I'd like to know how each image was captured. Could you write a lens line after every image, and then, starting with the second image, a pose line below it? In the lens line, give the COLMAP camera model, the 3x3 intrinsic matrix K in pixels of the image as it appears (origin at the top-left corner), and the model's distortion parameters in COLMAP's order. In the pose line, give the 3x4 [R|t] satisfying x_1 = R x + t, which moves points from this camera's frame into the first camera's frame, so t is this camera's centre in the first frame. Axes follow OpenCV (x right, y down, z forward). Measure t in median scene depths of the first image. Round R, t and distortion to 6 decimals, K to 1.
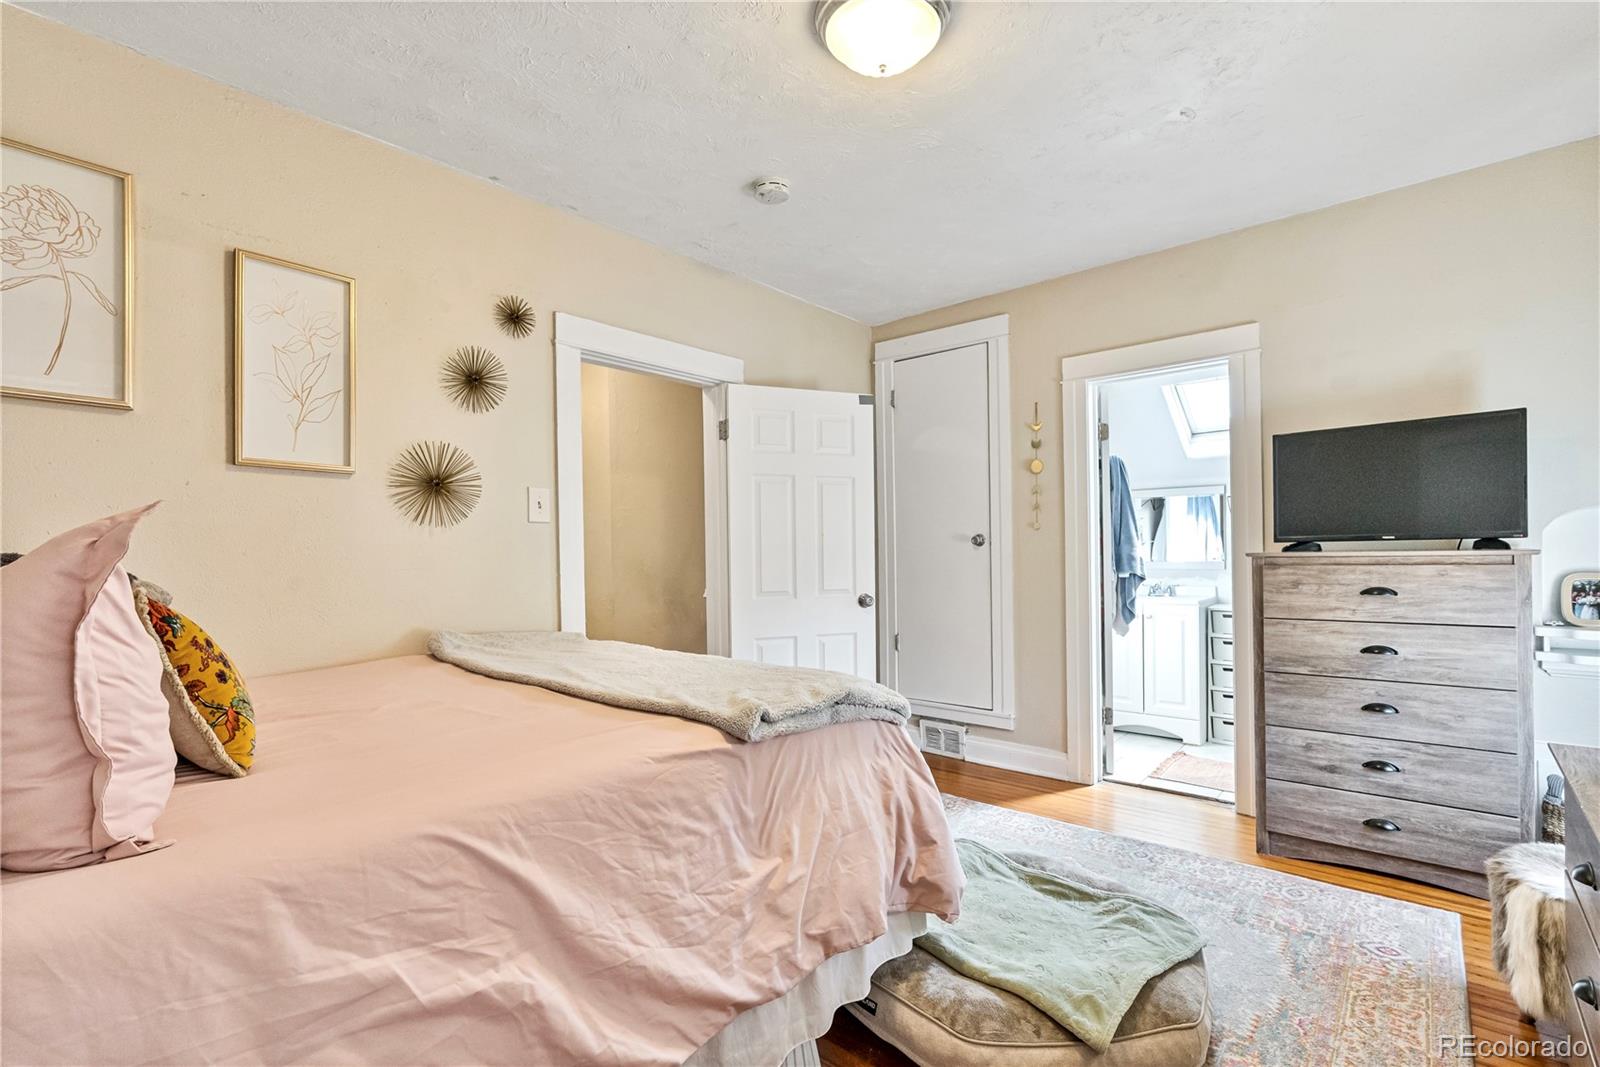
lens RADIAL K [[737.3, 0, 800.8], [0, 737.3, 548.4], [0, 0, 1]] dist [-0.014199, 0.004541]
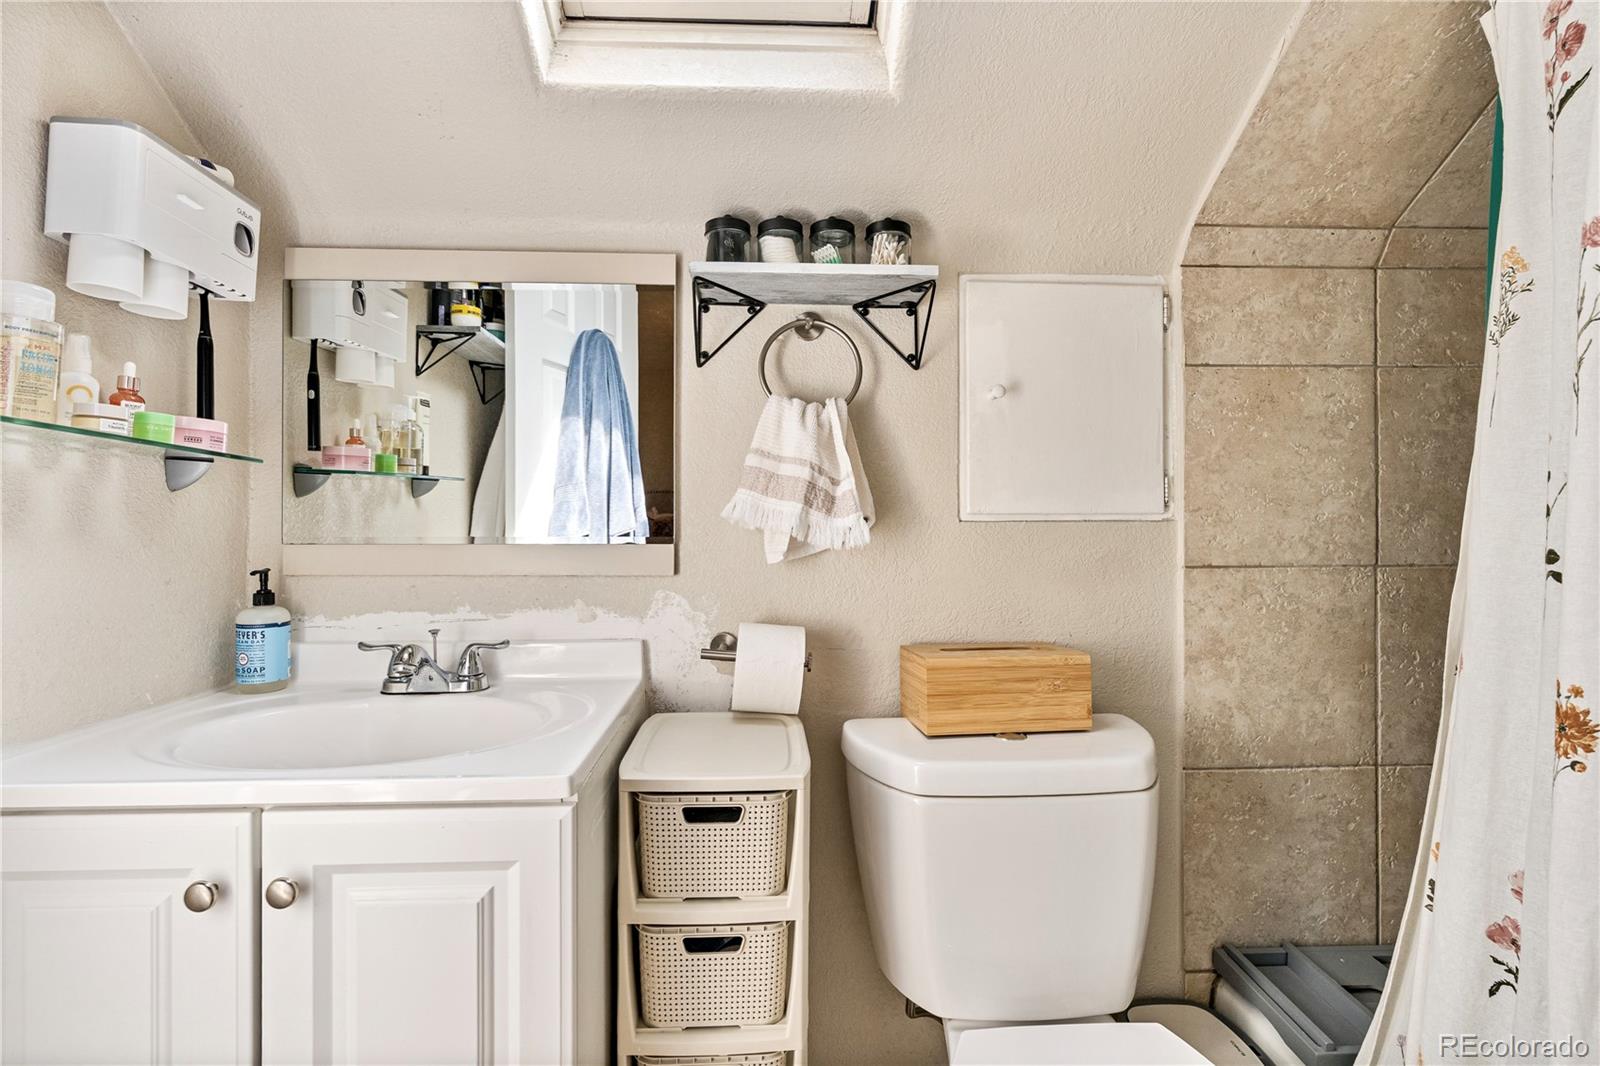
lens RADIAL K [[737.3, 0, 798.1], [0, 737.3, 530.2], [0, 0, 1]] dist [-0.014199, 0.004541]
pose [[0.722999, 0.012878, 0.690729, 0.420505], [-0.012158, 0.999909, -0.005916, 0.013393], [-0.690742, -0.004120, 0.723090, 0.766569]]
